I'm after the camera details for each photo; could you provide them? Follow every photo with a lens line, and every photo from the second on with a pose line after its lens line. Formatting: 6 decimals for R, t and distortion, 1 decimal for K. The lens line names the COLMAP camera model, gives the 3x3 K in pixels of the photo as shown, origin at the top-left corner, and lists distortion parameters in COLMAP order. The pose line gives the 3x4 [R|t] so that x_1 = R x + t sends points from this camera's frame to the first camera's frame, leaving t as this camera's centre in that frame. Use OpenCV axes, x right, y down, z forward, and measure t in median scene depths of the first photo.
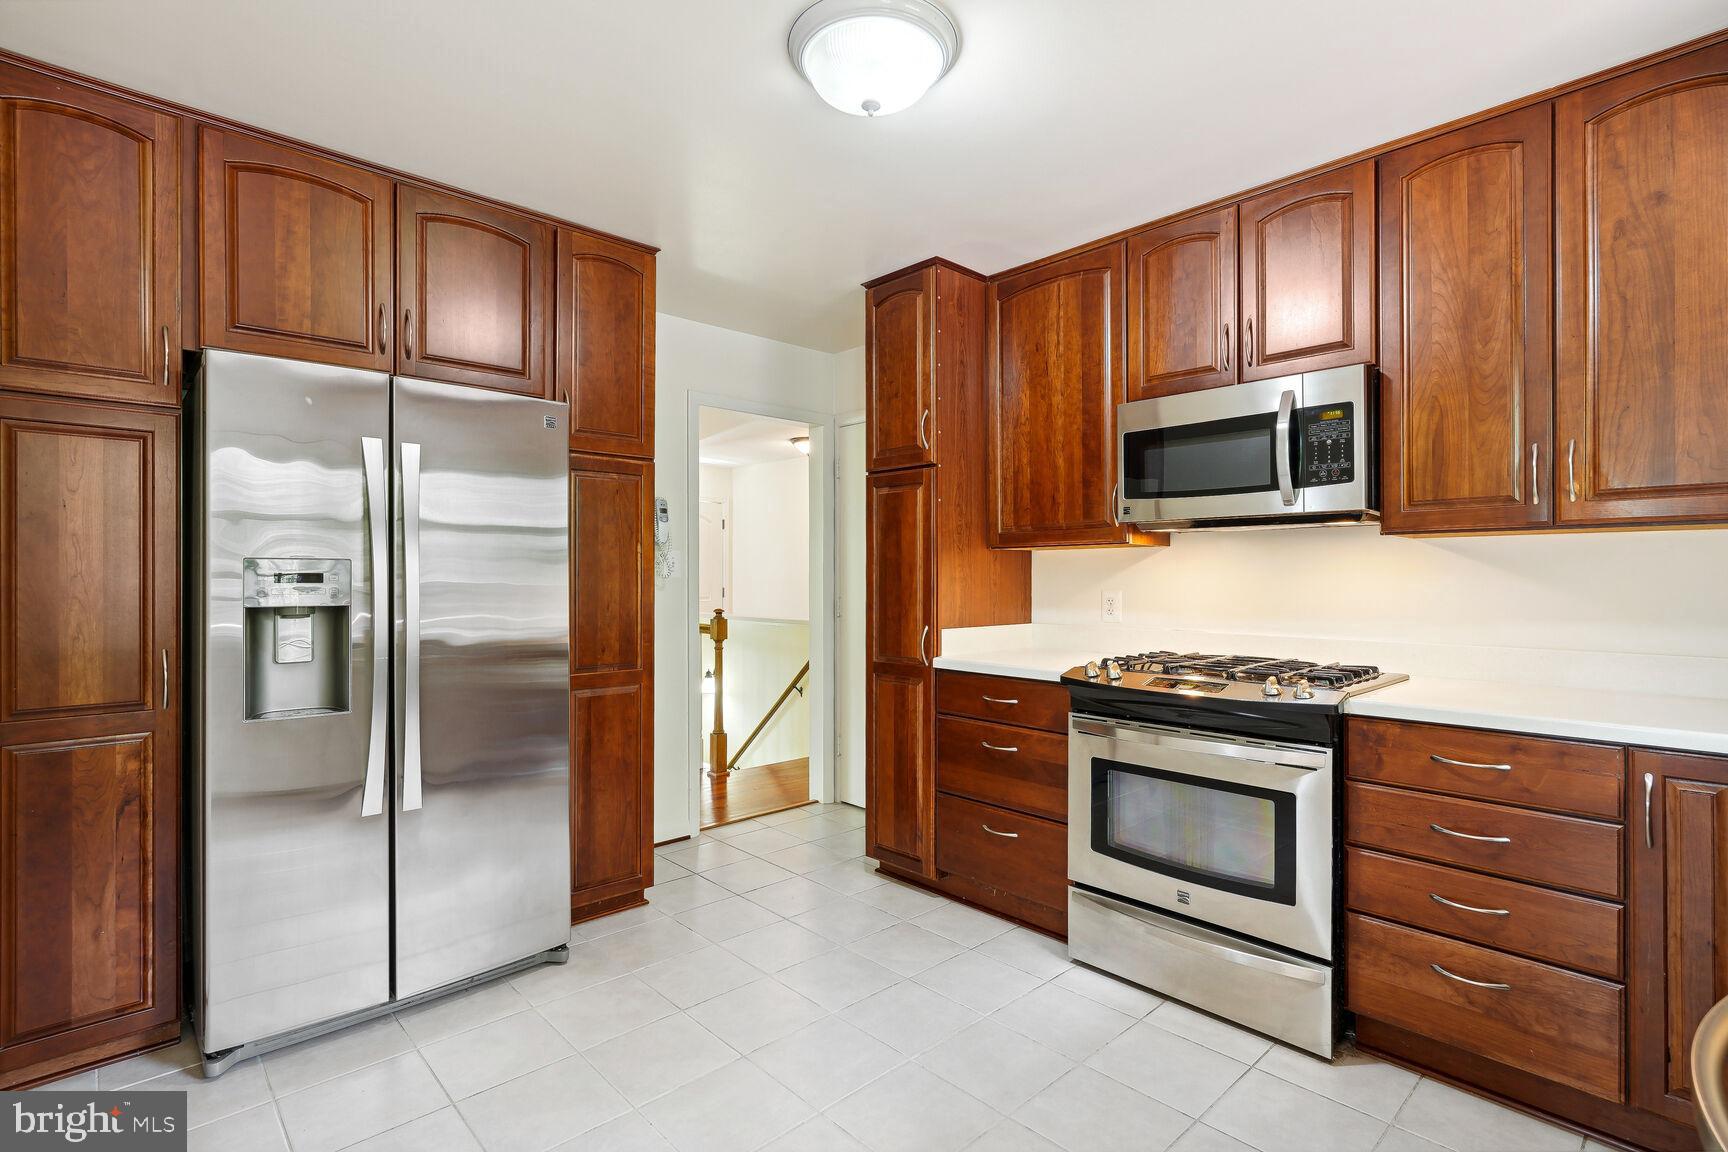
lens RADIAL K [[839.4, 0, 864.0], [0, 839.4, 576.0], [0, 0, 1]] dist [-0.001500, -0.000043]
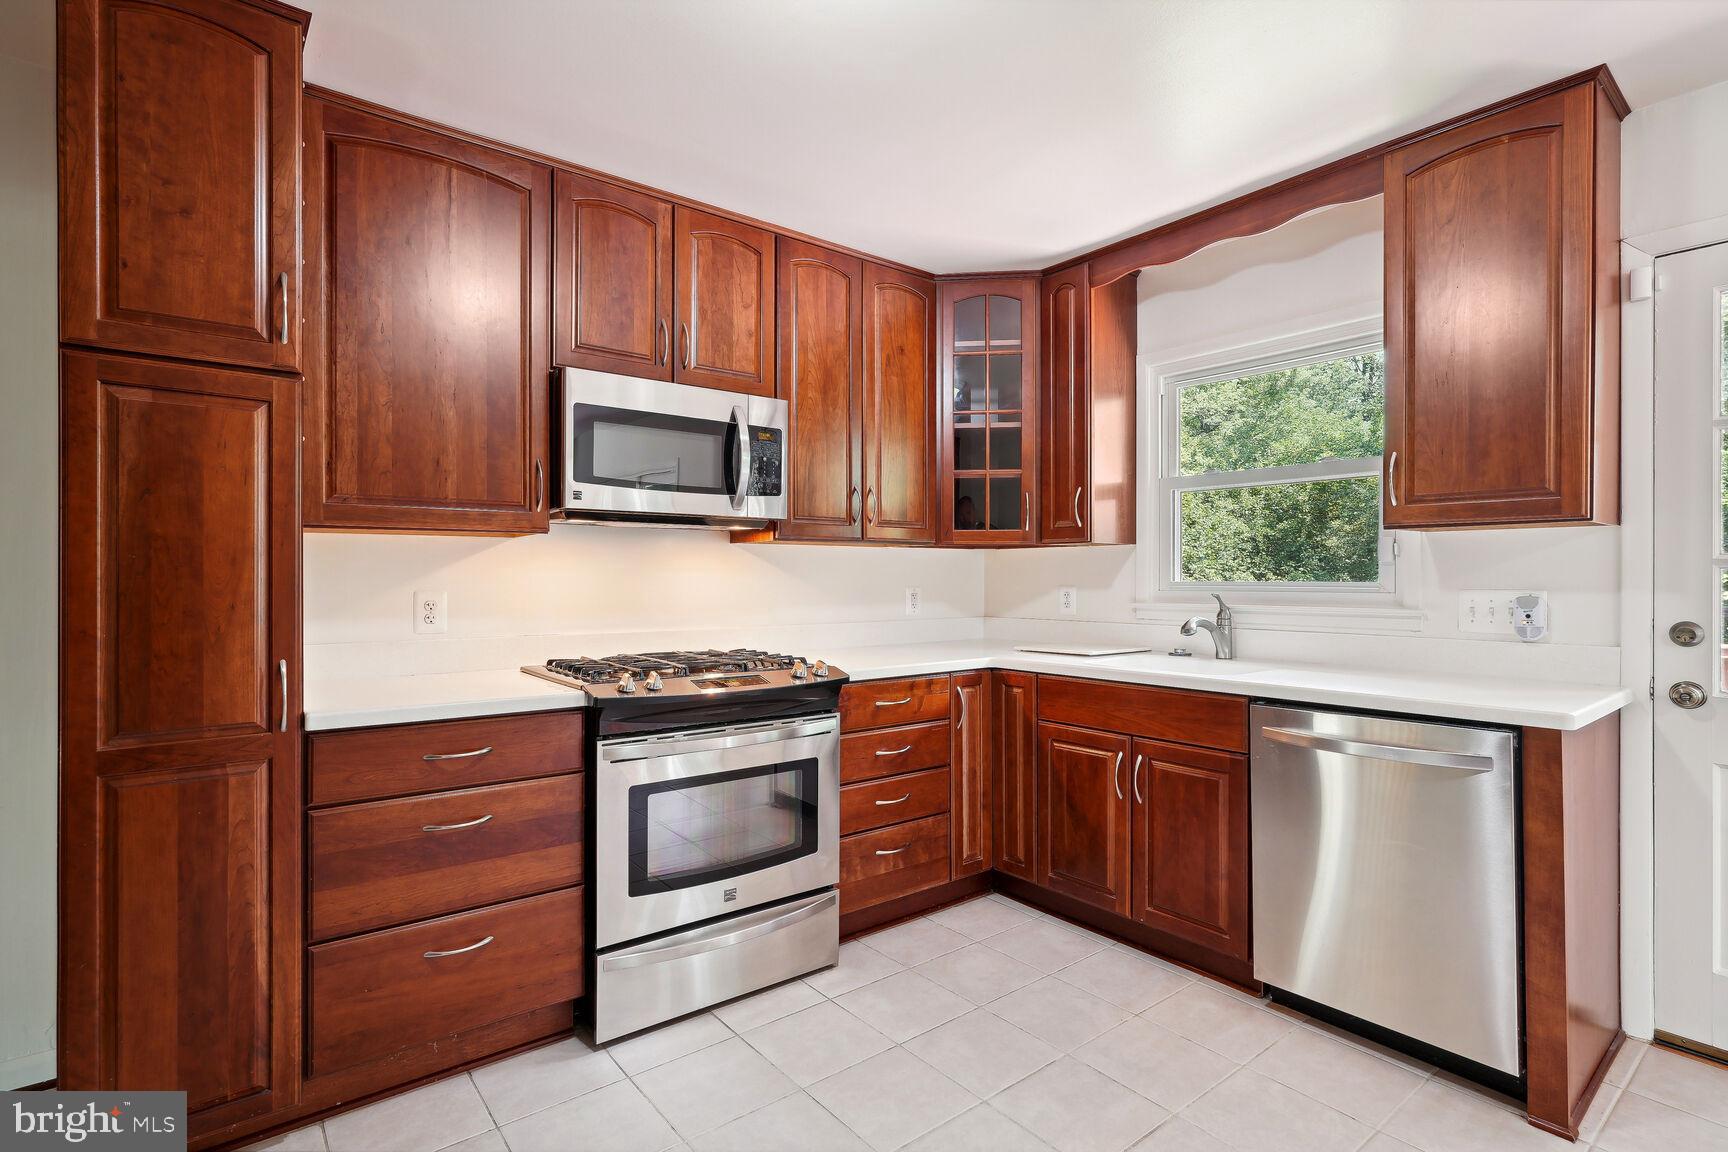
lens RADIAL K [[839.4, 0, 864.0], [0, 839.4, 576.0], [0, 0, 1]] dist [-0.001500, -0.000043]
pose [[0.078221, 0.001875, 0.996934, -0.538458], [-0.001022, 0.999998, -0.001800, 0.005040], [-0.996936, -0.000878, 0.078223, 0.682936]]
